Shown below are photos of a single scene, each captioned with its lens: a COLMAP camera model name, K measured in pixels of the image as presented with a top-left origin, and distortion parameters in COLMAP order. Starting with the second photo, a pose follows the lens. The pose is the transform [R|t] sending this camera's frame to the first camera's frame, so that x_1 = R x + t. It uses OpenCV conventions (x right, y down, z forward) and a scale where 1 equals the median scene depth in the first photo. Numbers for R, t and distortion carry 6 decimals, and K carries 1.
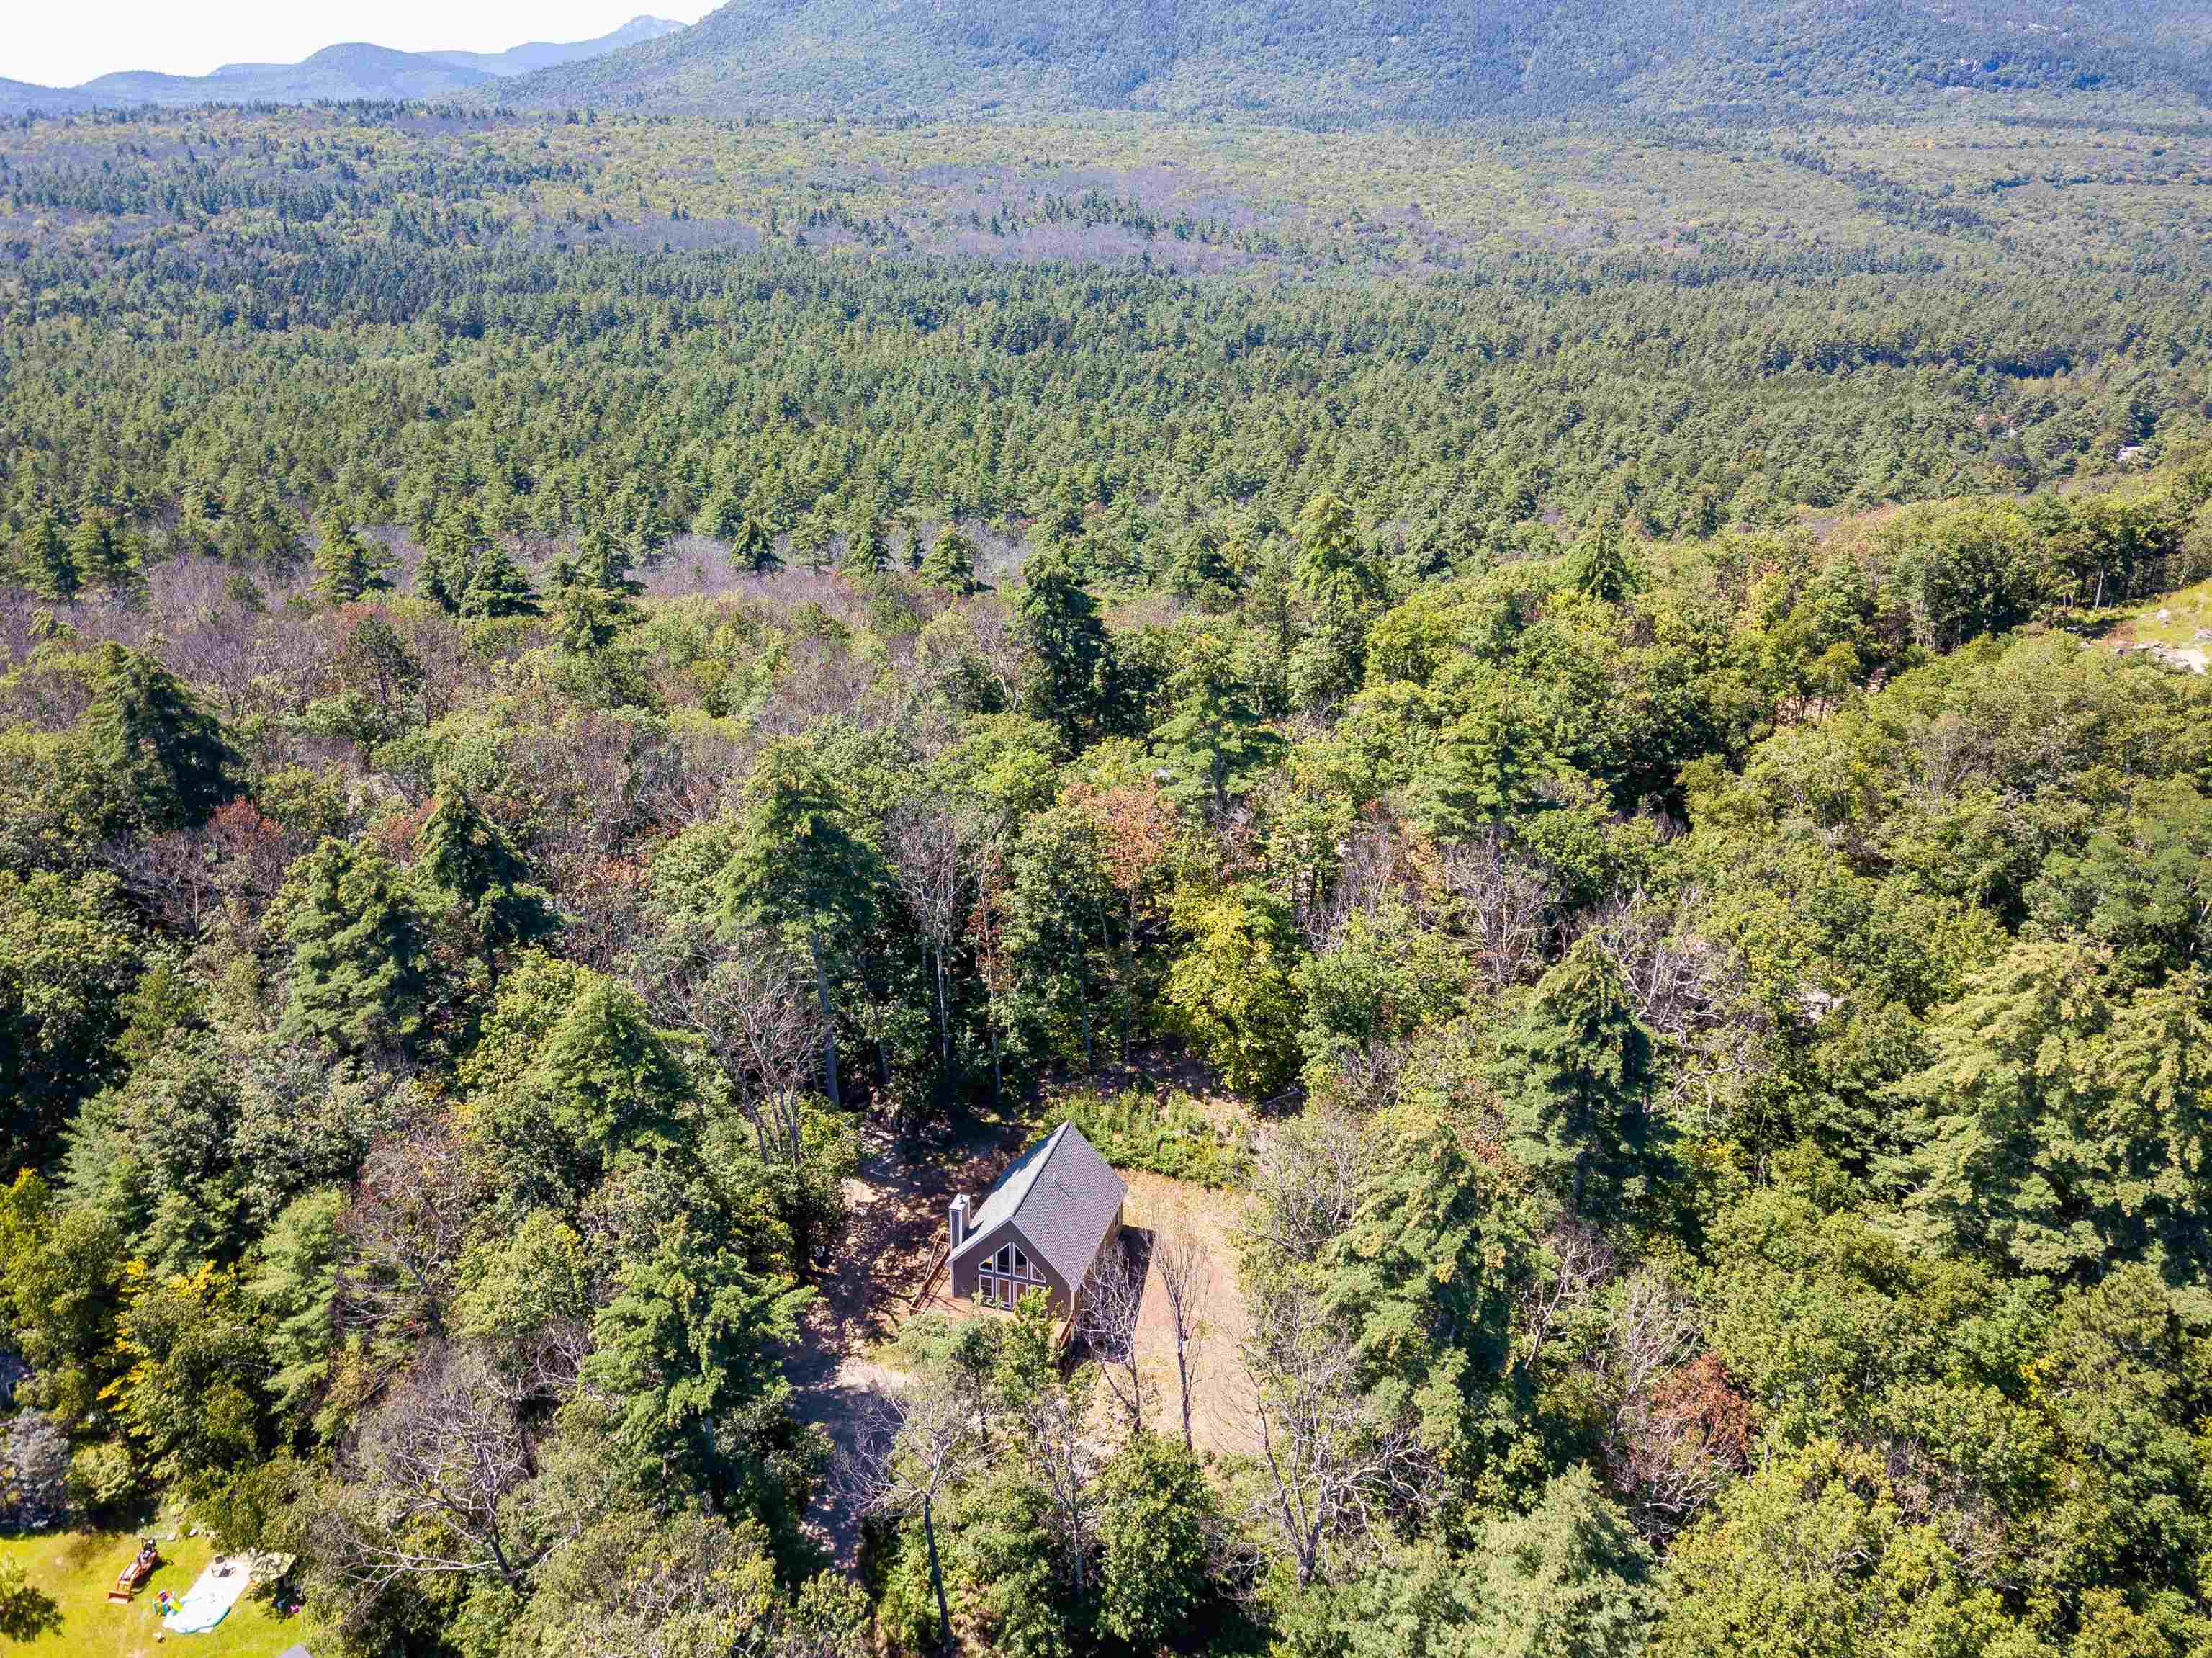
lens RADIAL K [[1739.0, 0, 1135.9], [0, 1739.0, 816.7], [0, 0, 1]] dist [0.023752, -0.001021]
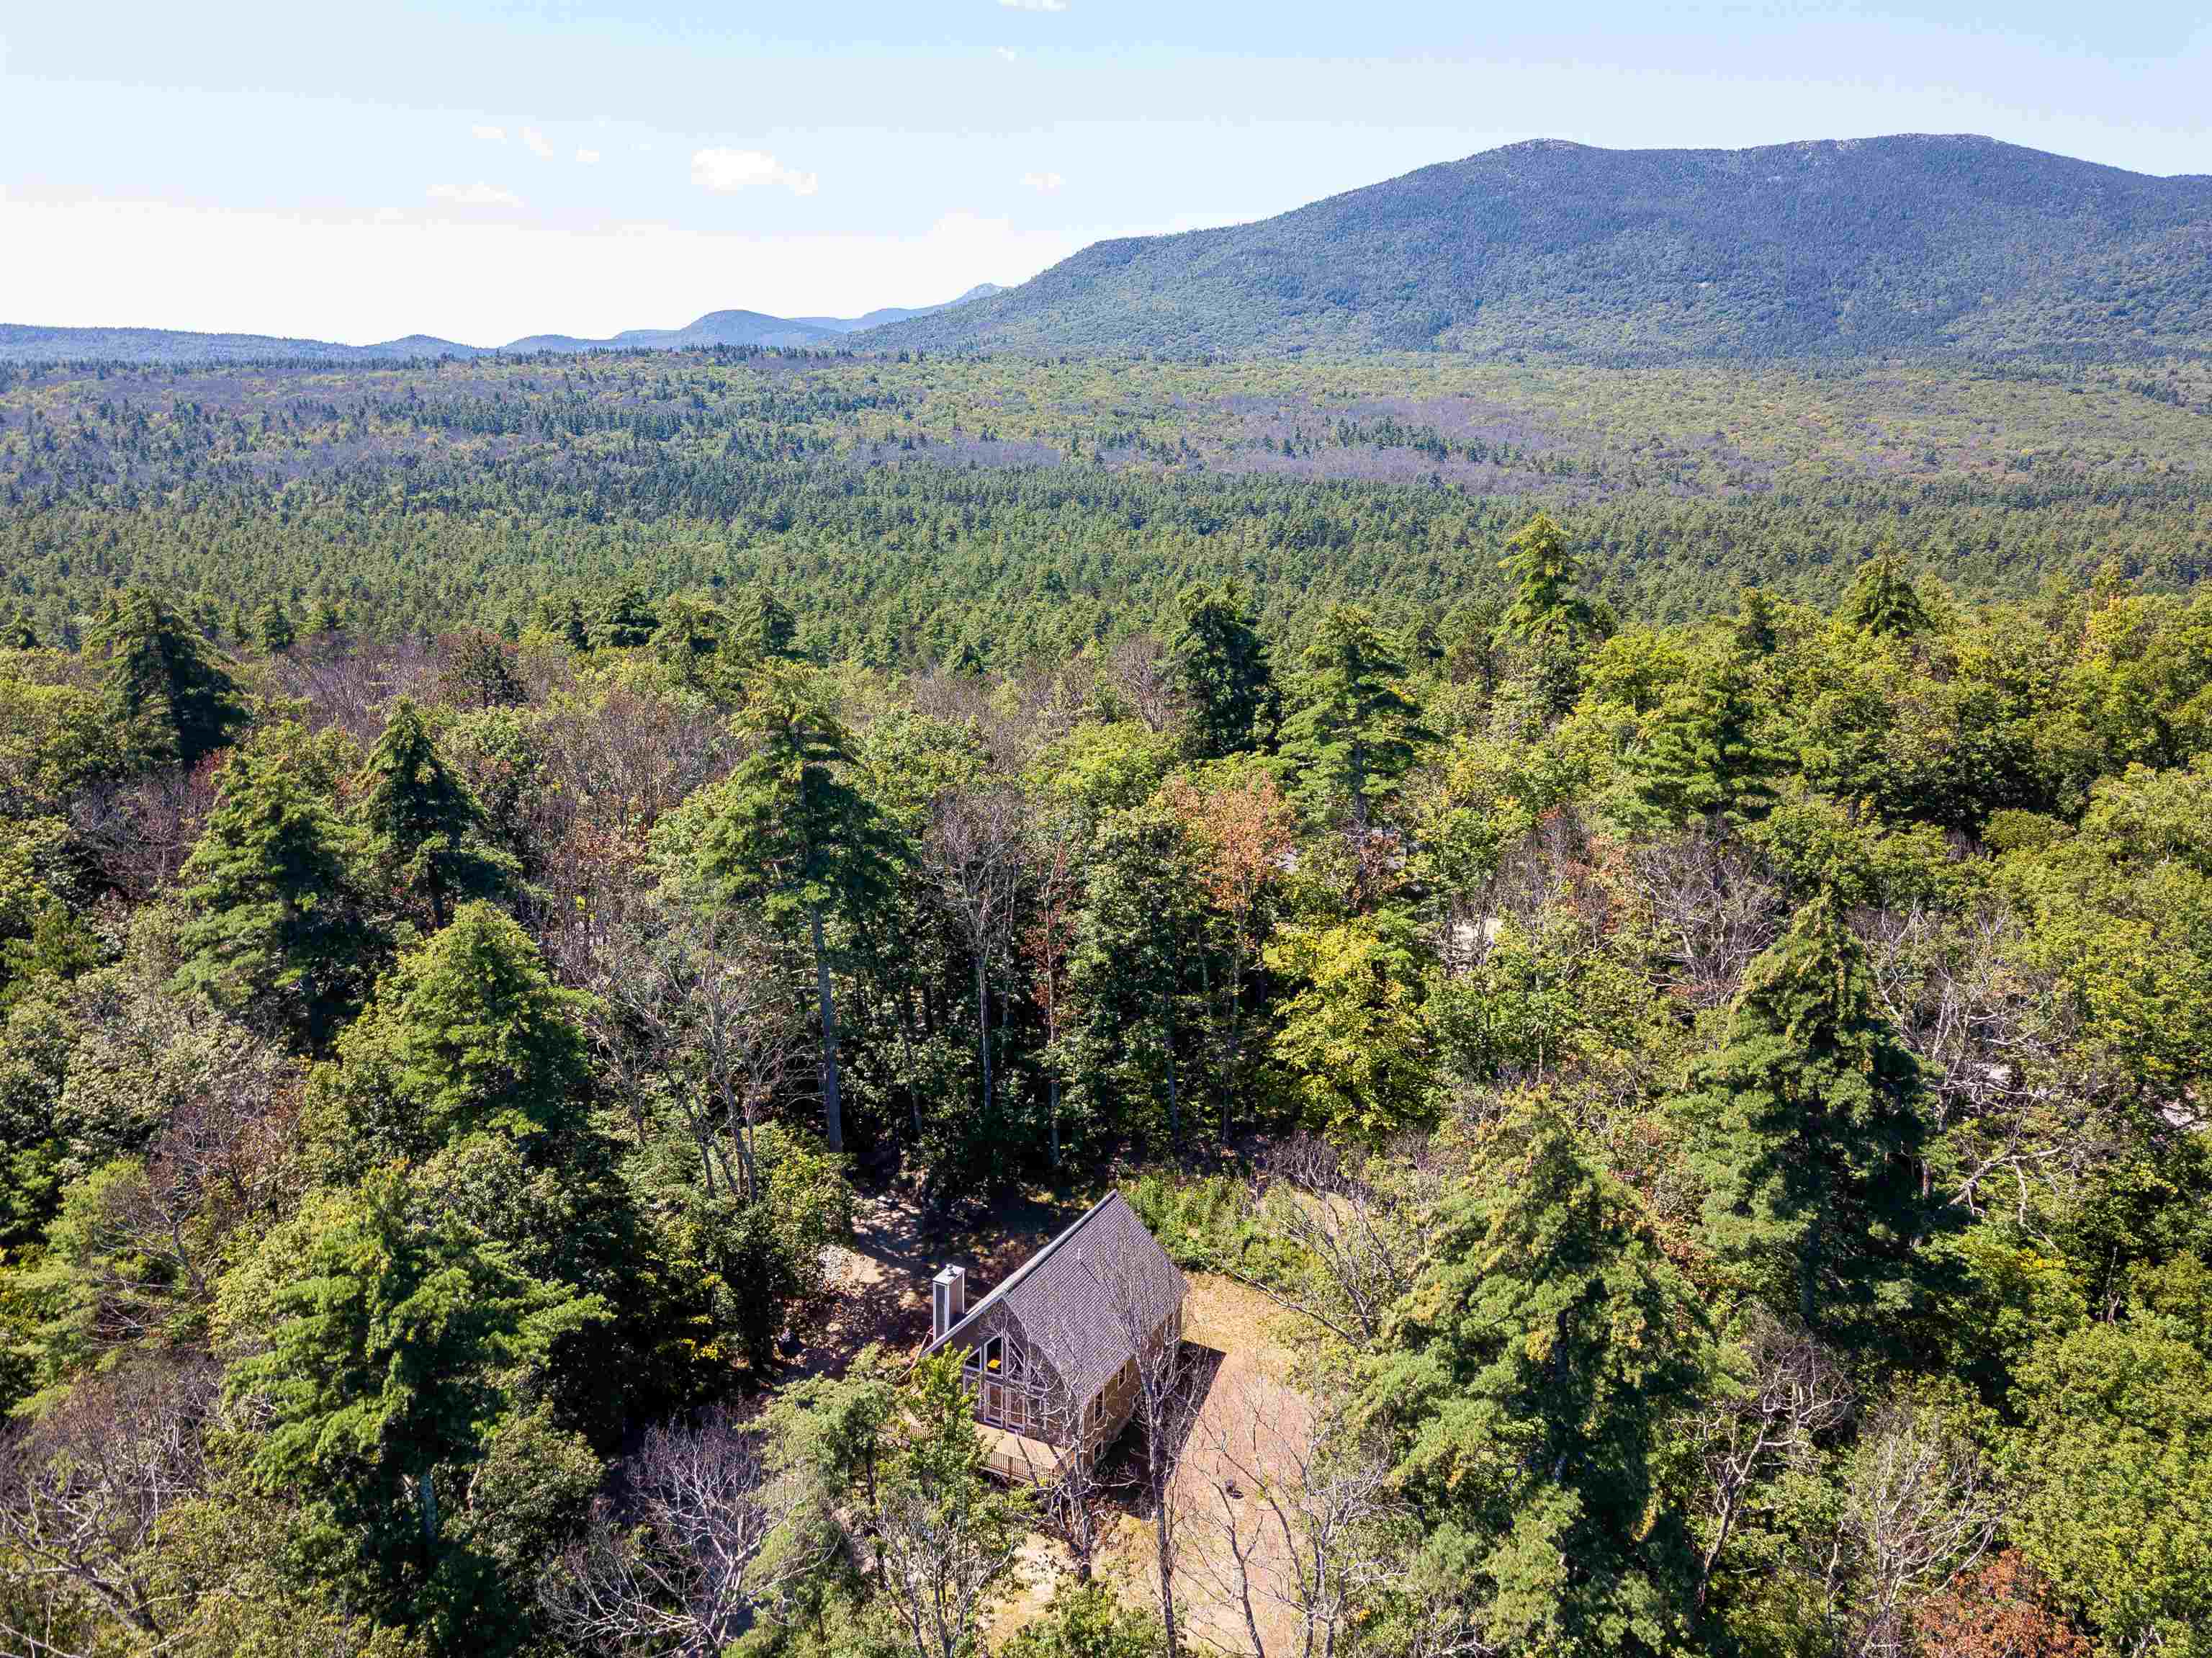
lens RADIAL K [[1739.0, 0, 1118.9], [0, 1739.0, 813.6], [0, 0, 1]] dist [0.023752, -0.001021]
pose [[0.984172, 0.039747, -0.172699, 0.081348], [-0.062317, 0.989905, -0.127300, 0.102146], [0.165895, 0.136048, 0.976714, 0.220838]]
